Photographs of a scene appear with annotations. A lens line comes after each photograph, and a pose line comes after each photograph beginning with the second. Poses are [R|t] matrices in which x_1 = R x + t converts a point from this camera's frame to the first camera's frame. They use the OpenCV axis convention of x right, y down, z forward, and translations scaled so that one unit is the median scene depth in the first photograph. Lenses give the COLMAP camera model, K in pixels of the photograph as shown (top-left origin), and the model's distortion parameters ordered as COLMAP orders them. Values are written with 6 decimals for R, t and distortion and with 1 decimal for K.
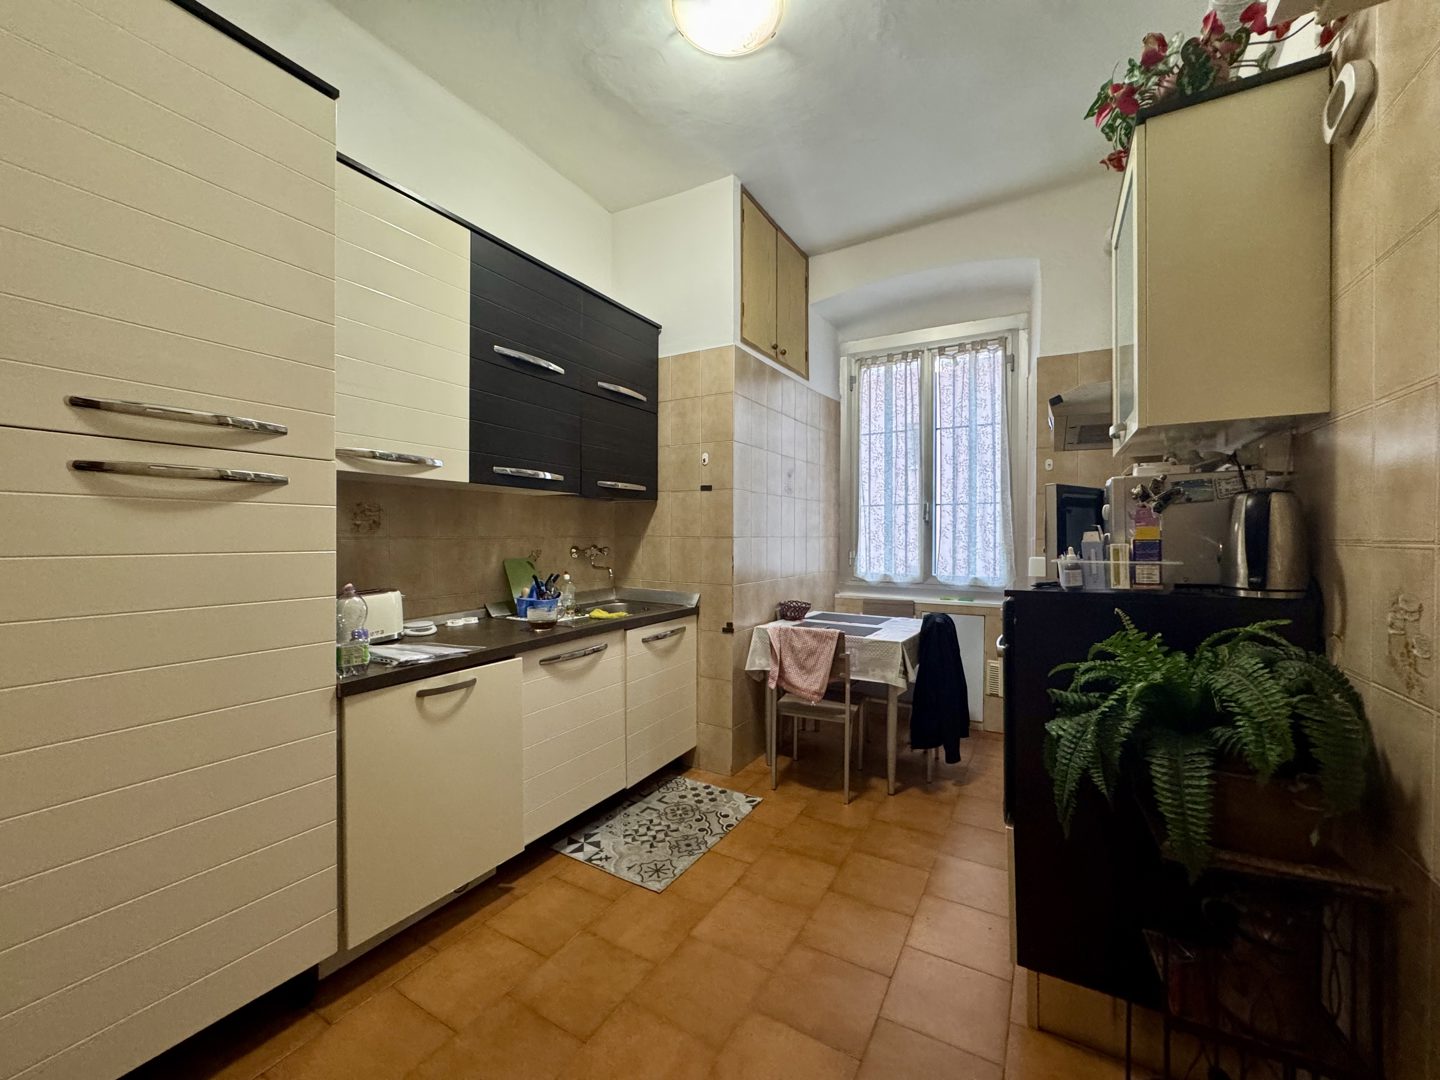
lens RADIAL K [[576.7, 0, 720.0], [0, 576.7, 540.0], [0, 0, 1]] dist [-0.006293, 0.000015]
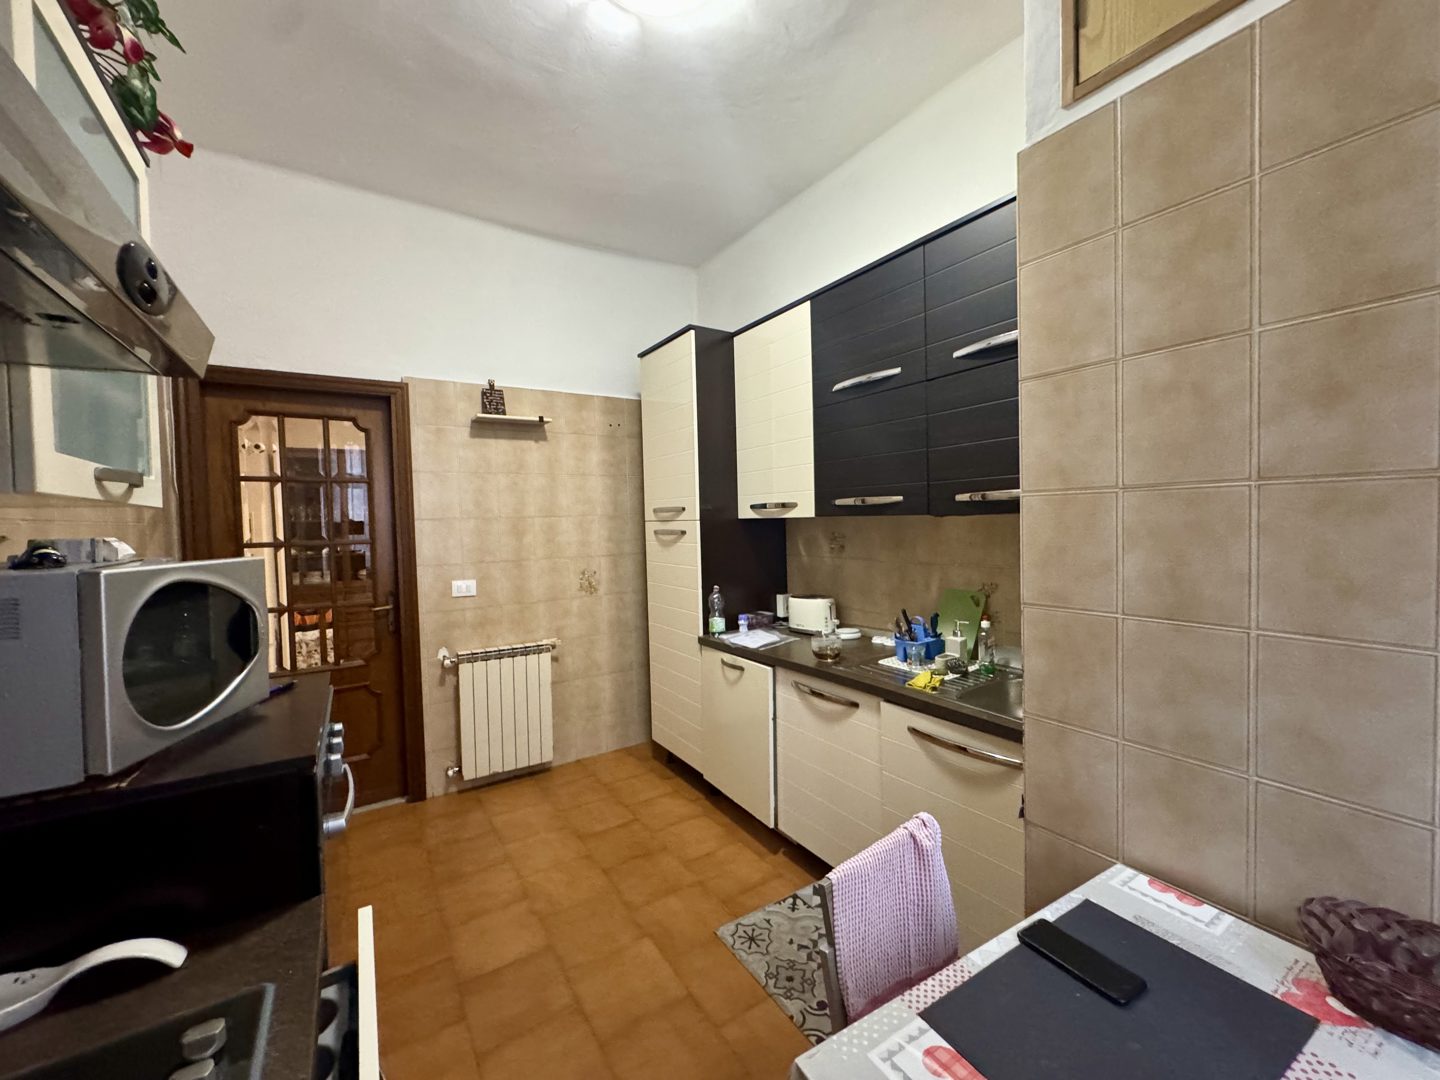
lens RADIAL K [[576.7, 0, 720.0], [0, 576.7, 540.0], [0, 0, 1]] dist [-0.006293, 0.000015]
pose [[-0.459636, 0.042020, -0.887113, 0.694547], [0.017247, 0.999114, 0.038389, -0.099602], [0.887940, 0.002345, -0.459953, 1.354989]]
